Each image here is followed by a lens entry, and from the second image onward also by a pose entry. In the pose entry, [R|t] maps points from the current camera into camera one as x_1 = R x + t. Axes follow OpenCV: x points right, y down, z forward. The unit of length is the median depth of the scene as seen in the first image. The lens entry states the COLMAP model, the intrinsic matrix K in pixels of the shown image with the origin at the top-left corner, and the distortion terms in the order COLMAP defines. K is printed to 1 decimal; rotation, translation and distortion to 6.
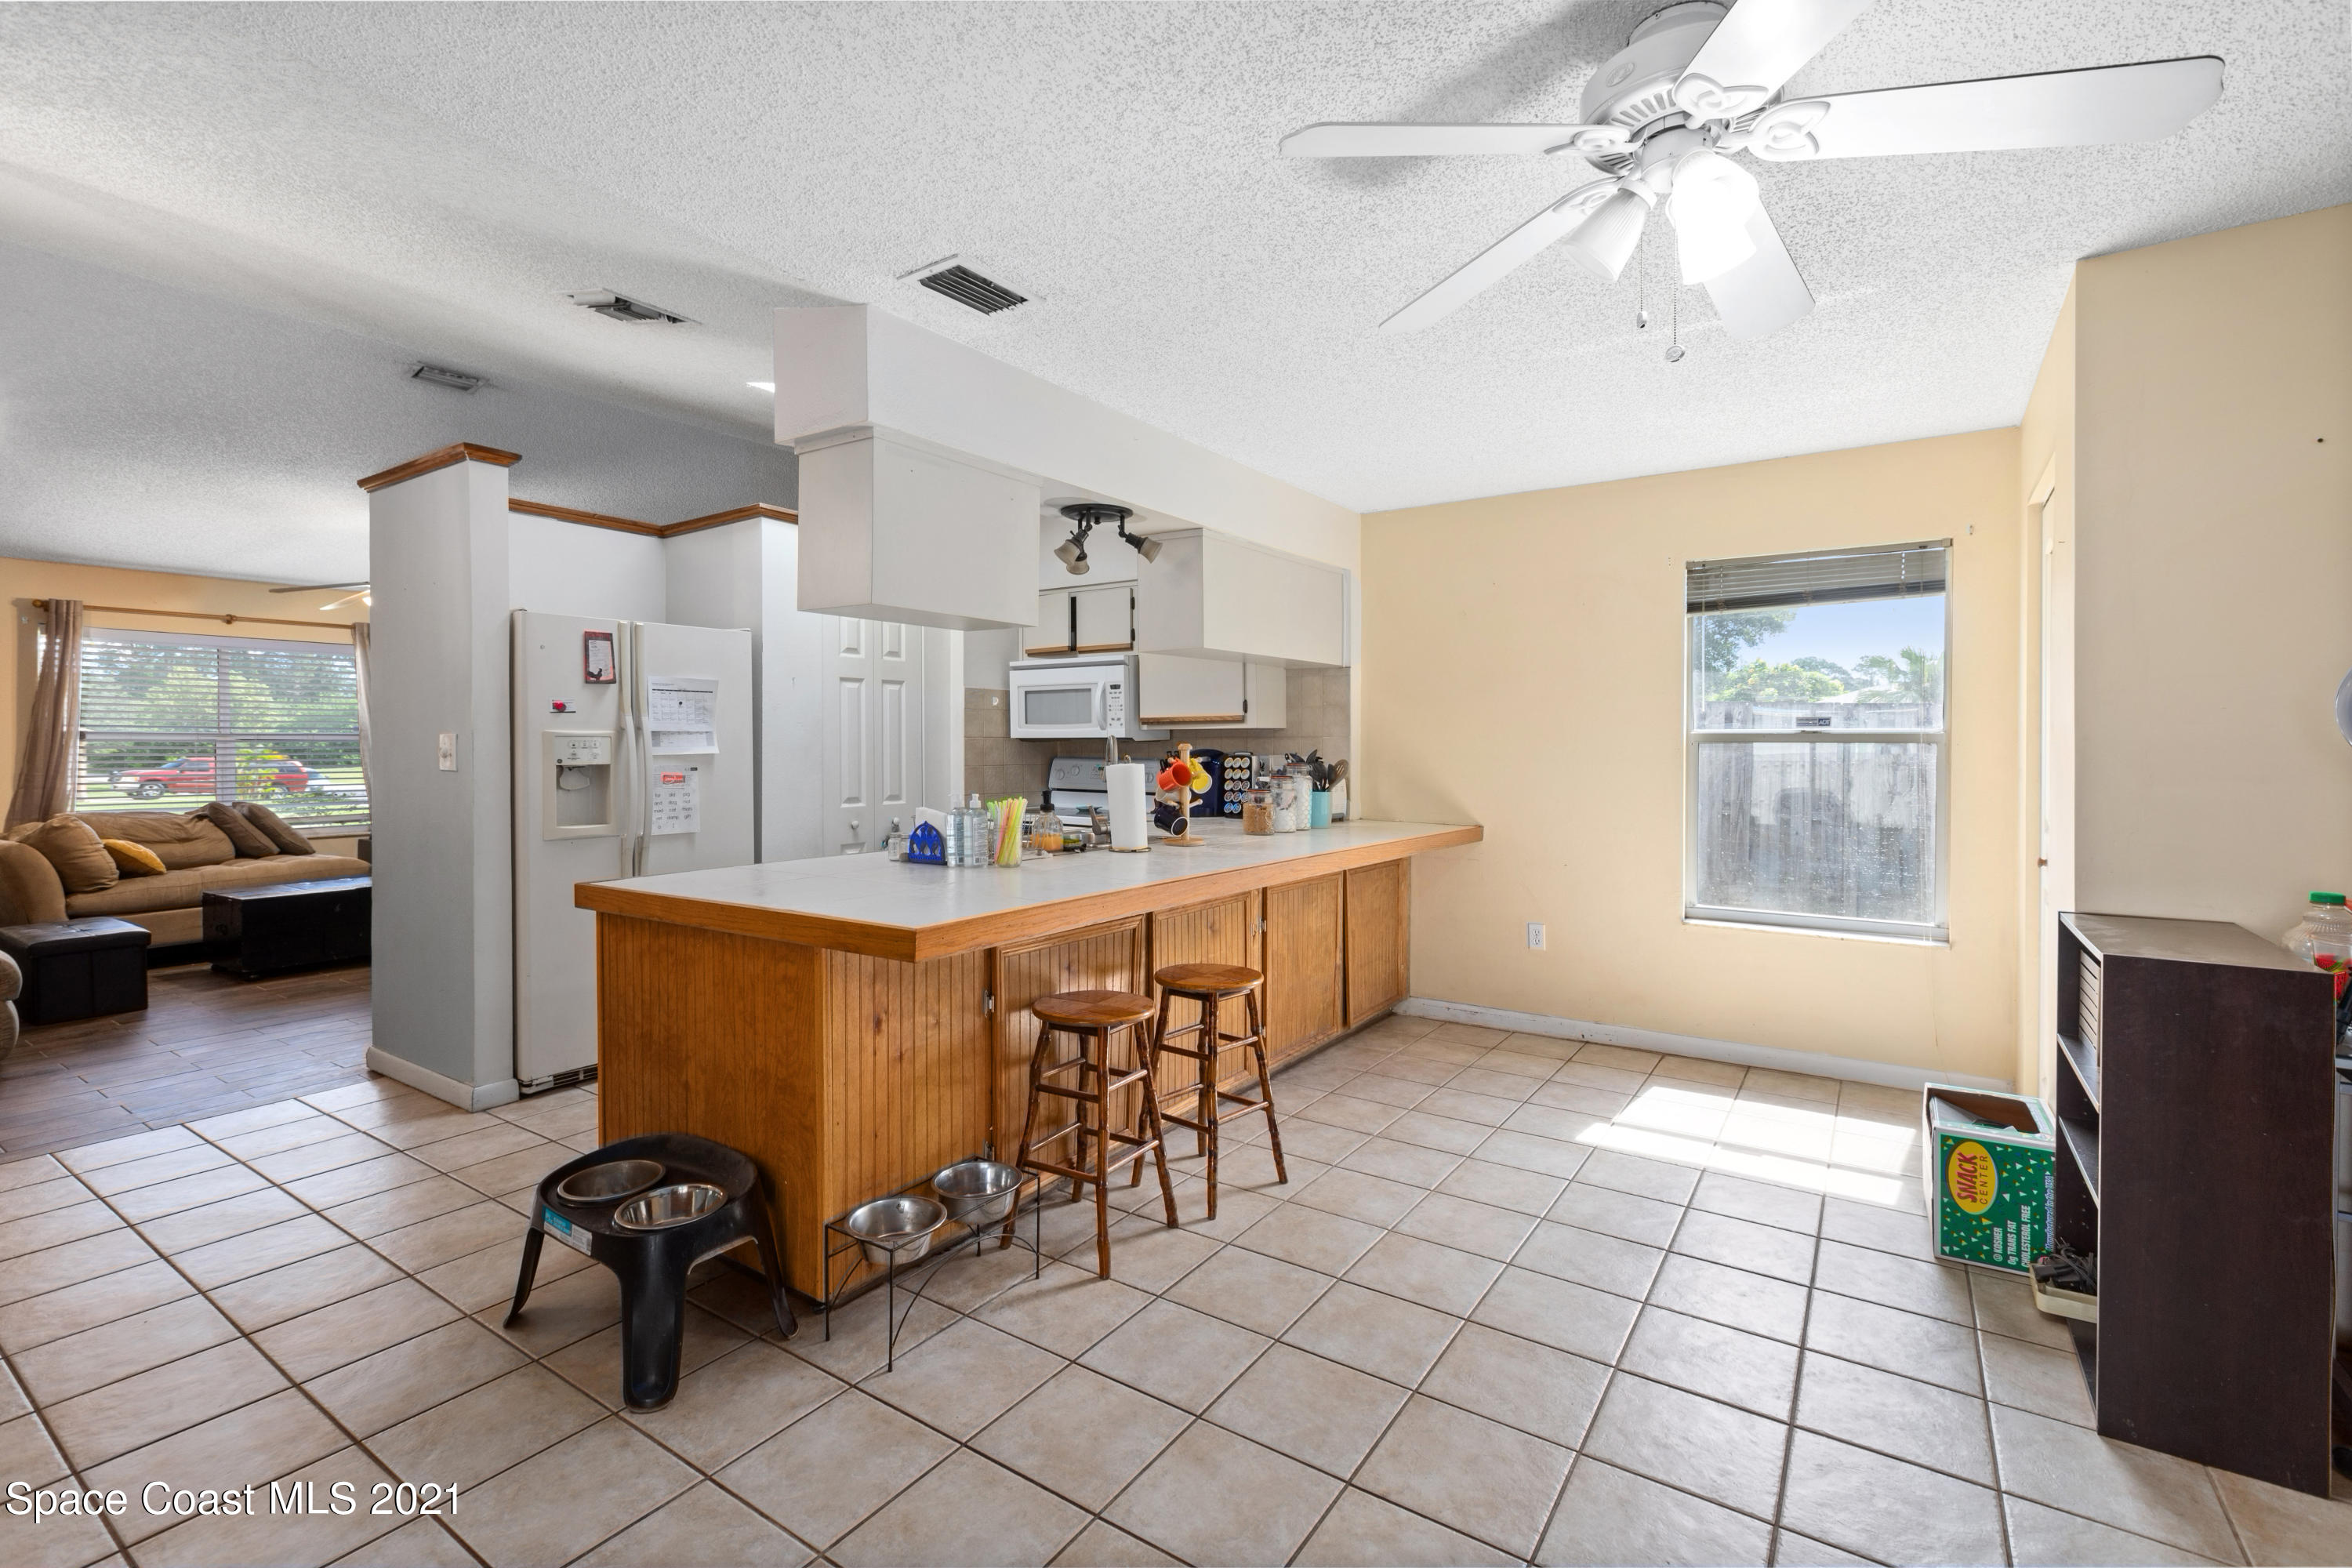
lens RADIAL K [[1063.8, 0, 1186.9], [0, 1063.8, 759.5], [0, 0, 1]] dist [-0.002135, 0.001171]
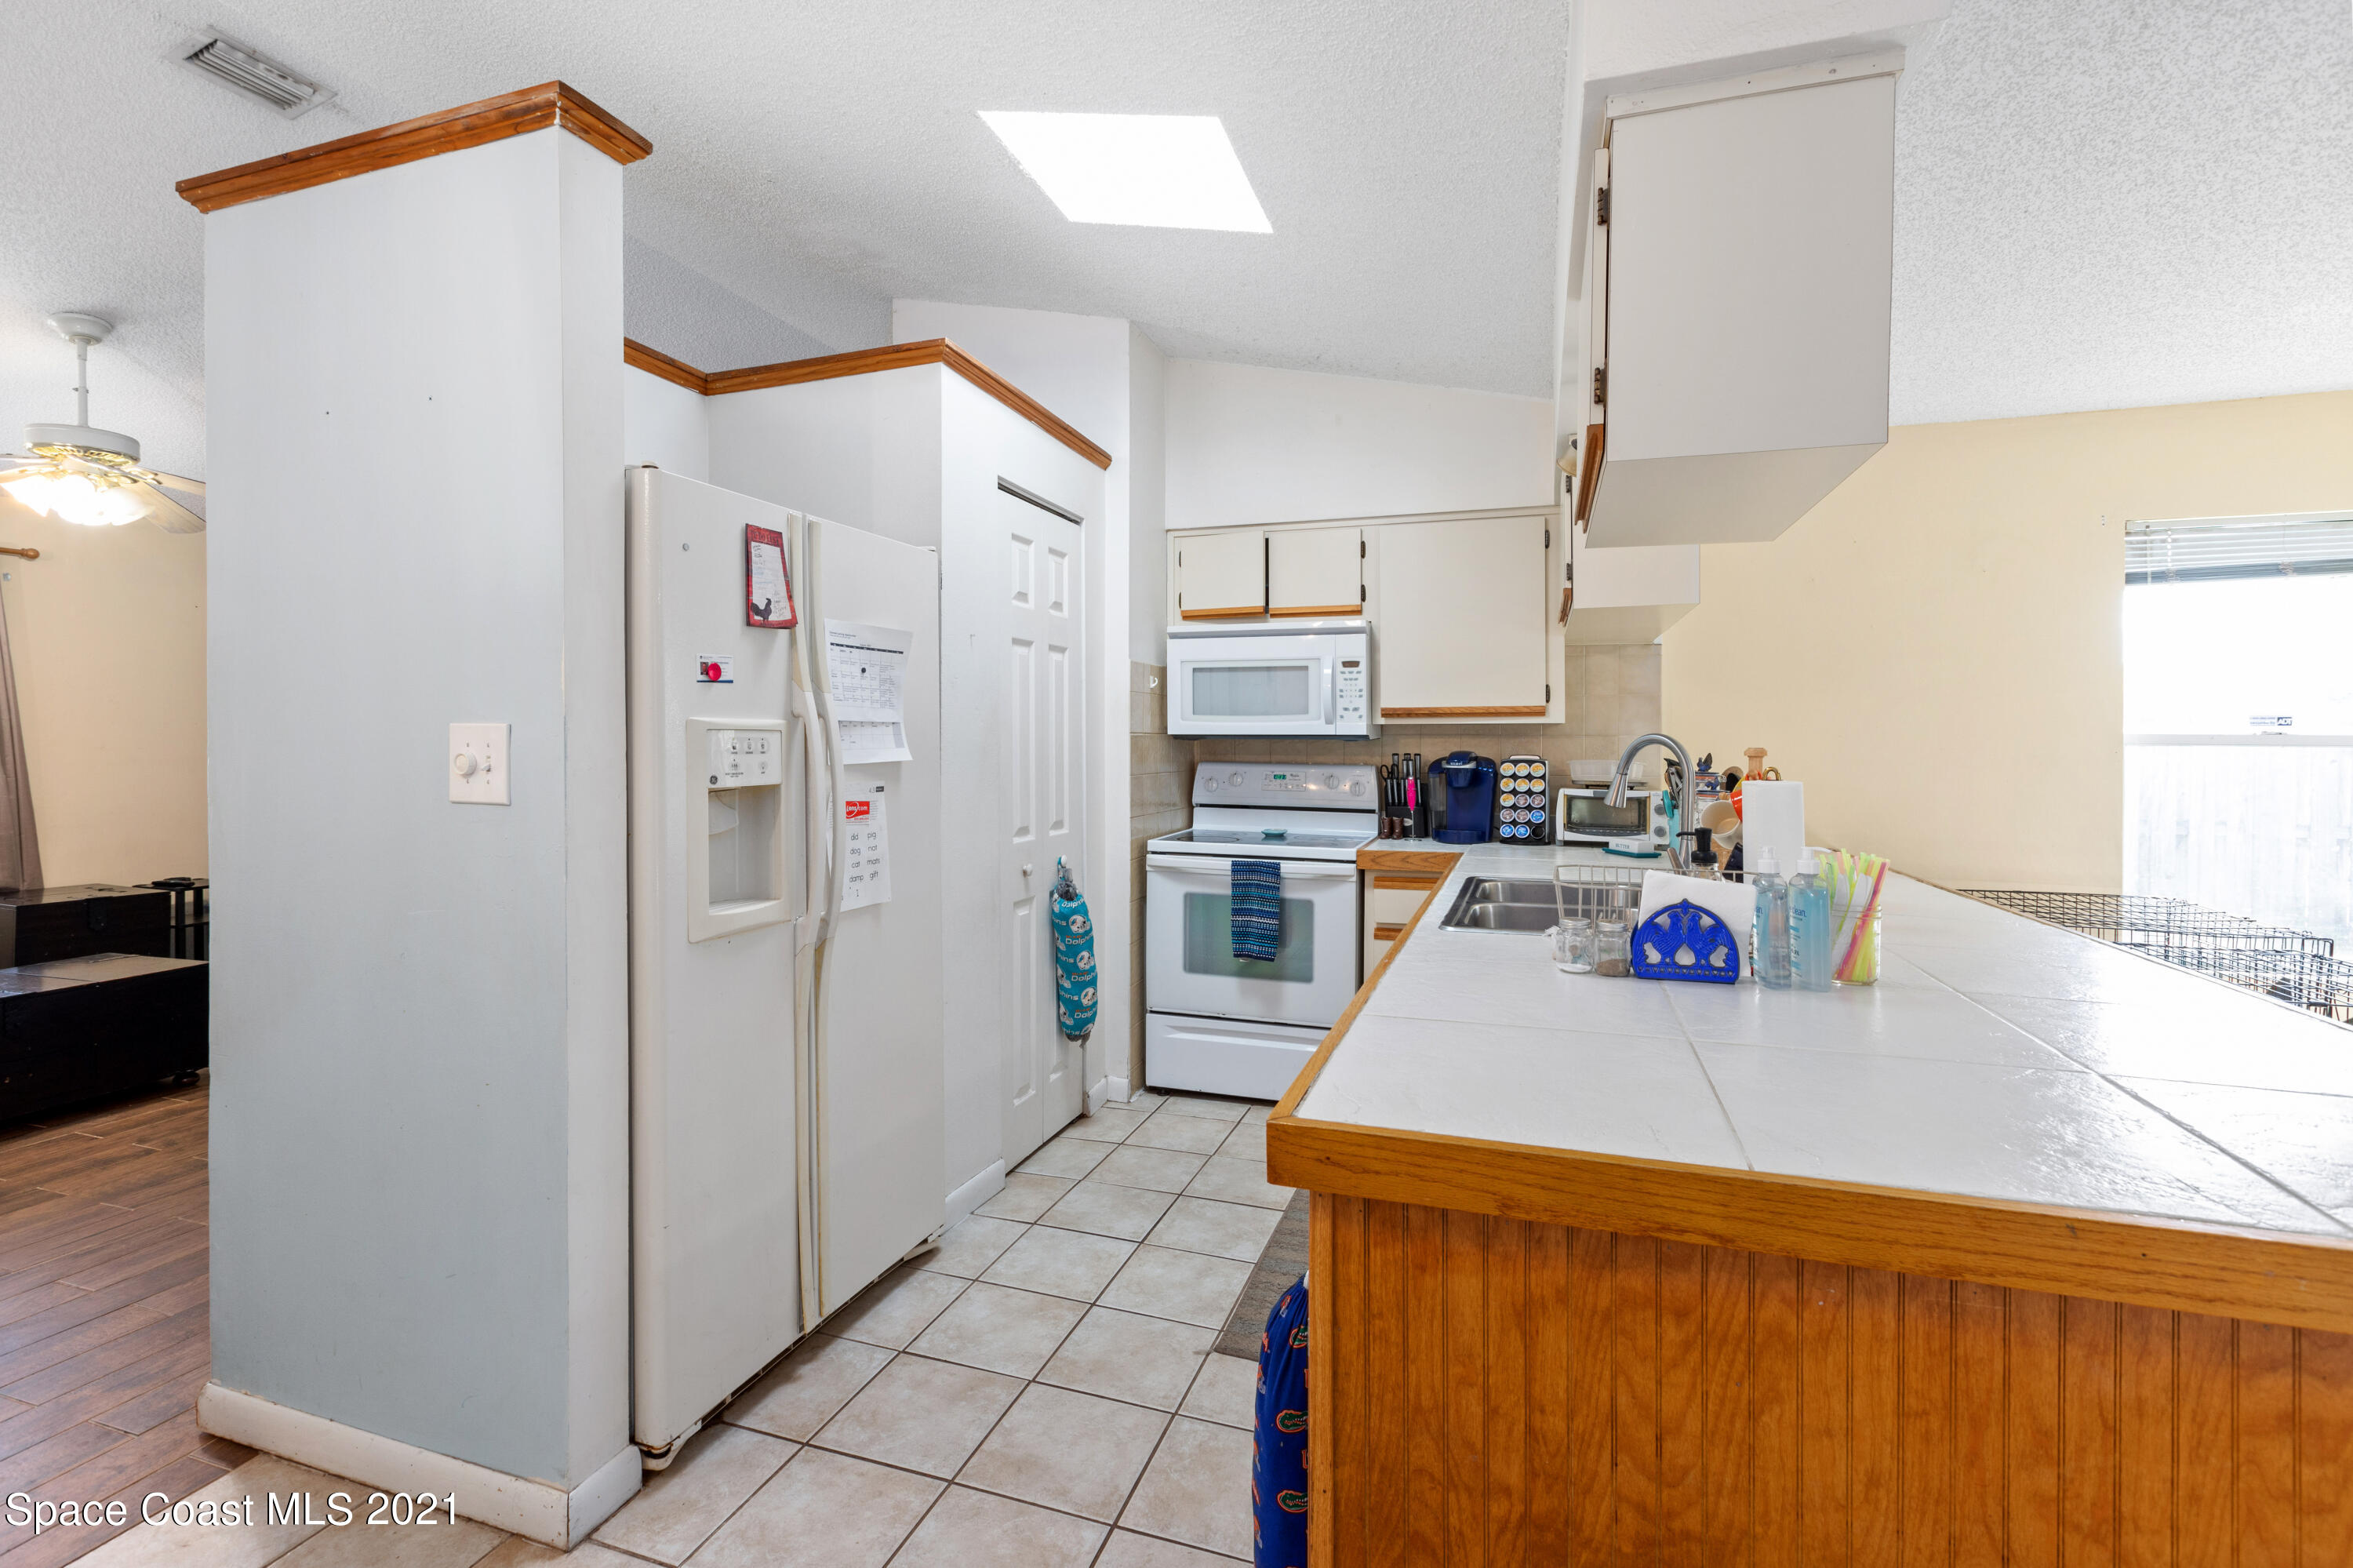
lens RADIAL K [[1064.3, 0, 1166.0], [0, 1064.3, 750.9], [0, 0, 1]] dist [-0.002135, 0.001171]
pose [[0.965389, 0.000872, 0.260812, -0.462233], [-0.000280, 0.999997, -0.002307, -0.009822], [-0.260814, 0.002154, 0.965387, 0.417477]]
